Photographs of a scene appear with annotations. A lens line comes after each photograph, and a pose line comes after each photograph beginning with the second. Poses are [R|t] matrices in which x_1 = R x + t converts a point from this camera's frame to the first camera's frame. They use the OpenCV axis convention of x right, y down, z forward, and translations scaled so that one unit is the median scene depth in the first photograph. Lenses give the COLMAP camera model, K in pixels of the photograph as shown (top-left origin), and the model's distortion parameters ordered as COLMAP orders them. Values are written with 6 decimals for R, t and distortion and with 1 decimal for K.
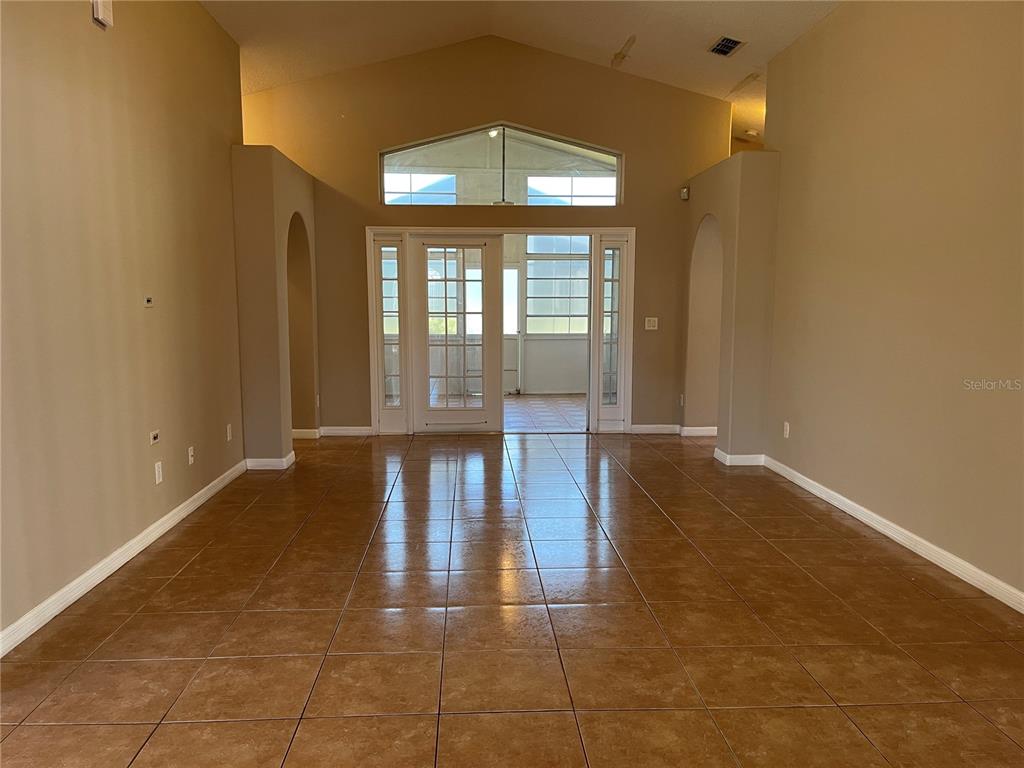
lens RADIAL K [[773.4, 0, 505.6], [0, 773.4, 389.6], [0, 0, 1]] dist [0.047789, -0.066594]
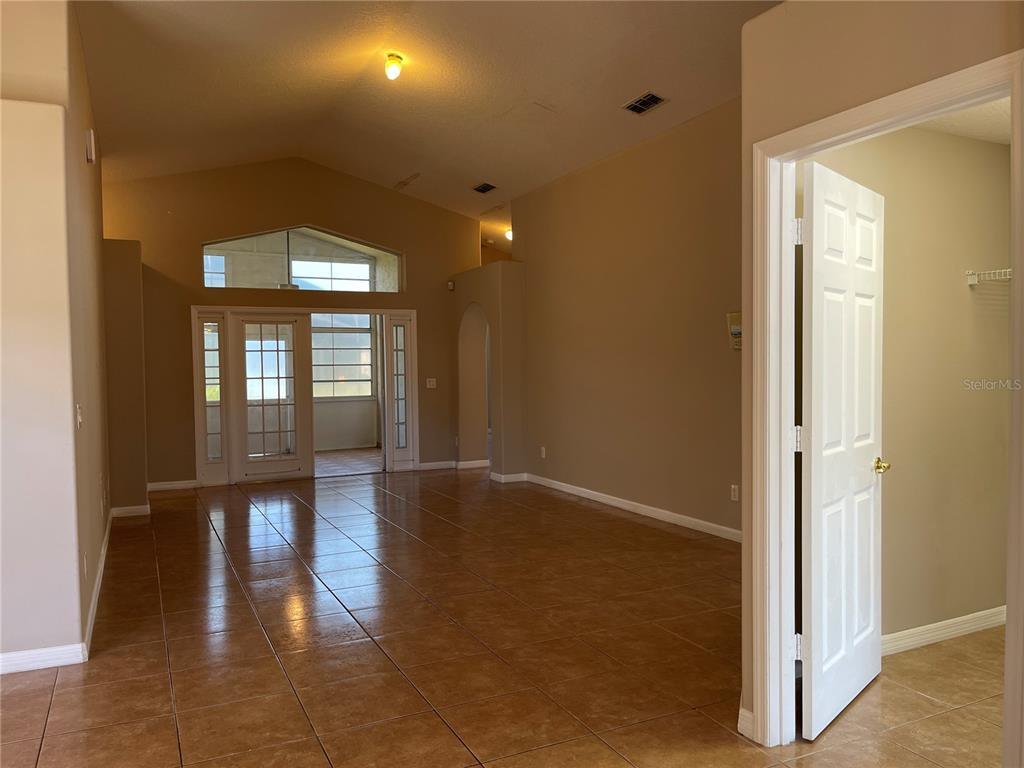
lens RADIAL K [[773.4, 0, 518.3], [0, 773.4, 383.5], [0, 0, 1]] dist [0.047789, -0.066594]
pose [[0.916495, -0.024653, 0.399286, -0.193617], [0.063552, 0.994397, -0.084477, 0.033606], [-0.394966, 0.102798, 0.912926, -0.234158]]
